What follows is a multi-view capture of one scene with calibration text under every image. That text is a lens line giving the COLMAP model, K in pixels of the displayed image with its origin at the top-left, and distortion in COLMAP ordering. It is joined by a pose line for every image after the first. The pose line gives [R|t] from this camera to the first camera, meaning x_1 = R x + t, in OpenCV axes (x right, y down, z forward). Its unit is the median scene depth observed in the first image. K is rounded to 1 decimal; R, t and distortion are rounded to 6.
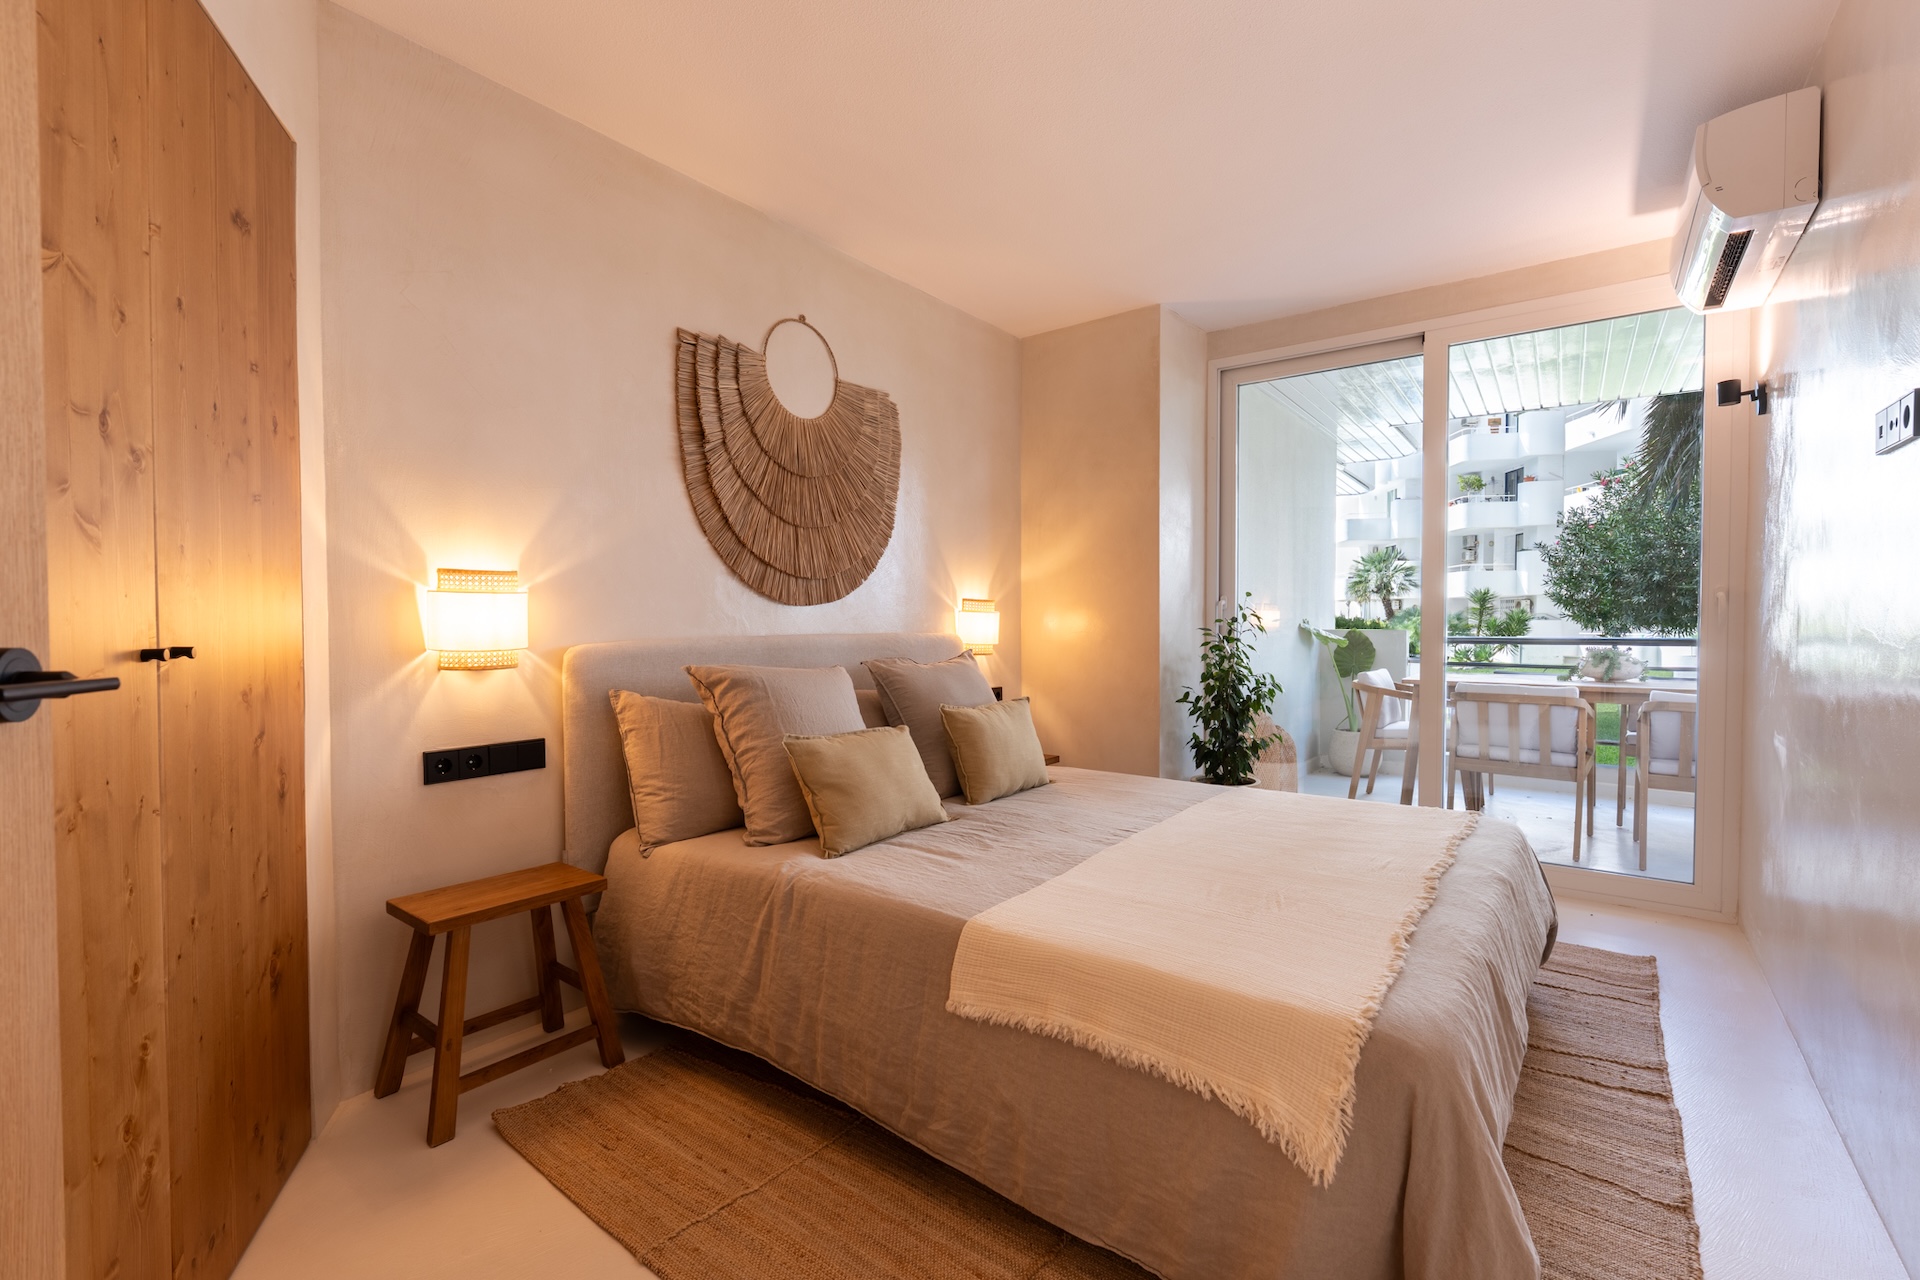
lens RADIAL K [[831.5, 0, 960.0], [0, 831.5, 640.0], [0, 0, 1]] dist [0.000239, 0.000258]
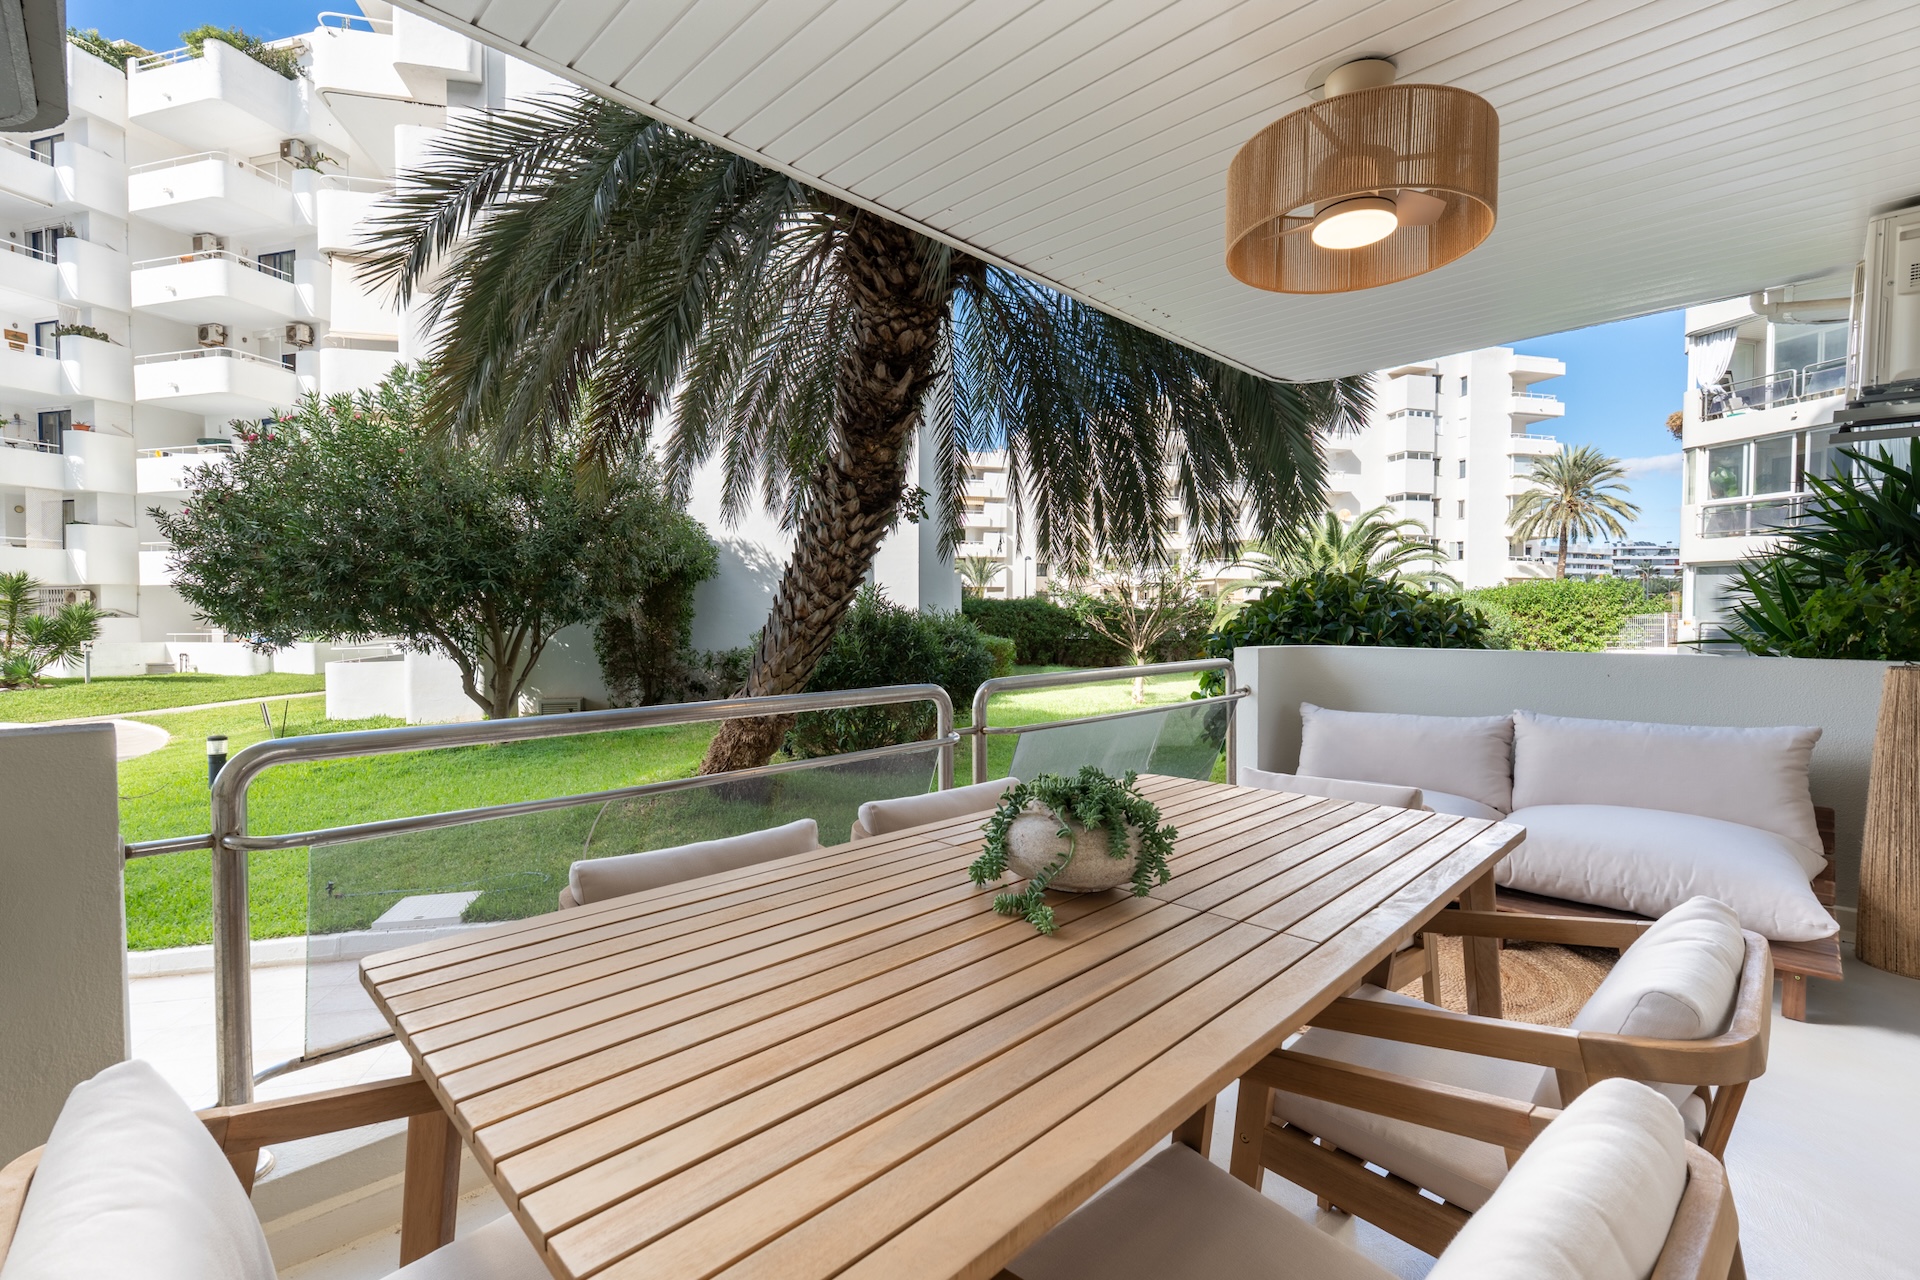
lens RADIAL K [[831.5, 0, 960.0], [0, 831.5, 640.0], [0, 0, 1]] dist [0.000239, 0.000258]
pose [[0.145238, -0.034491, 0.988795, 0.067897], [0.026930, 0.999160, 0.030897, -0.007195], [-0.989030, 0.022141, 0.146045, 0.139404]]
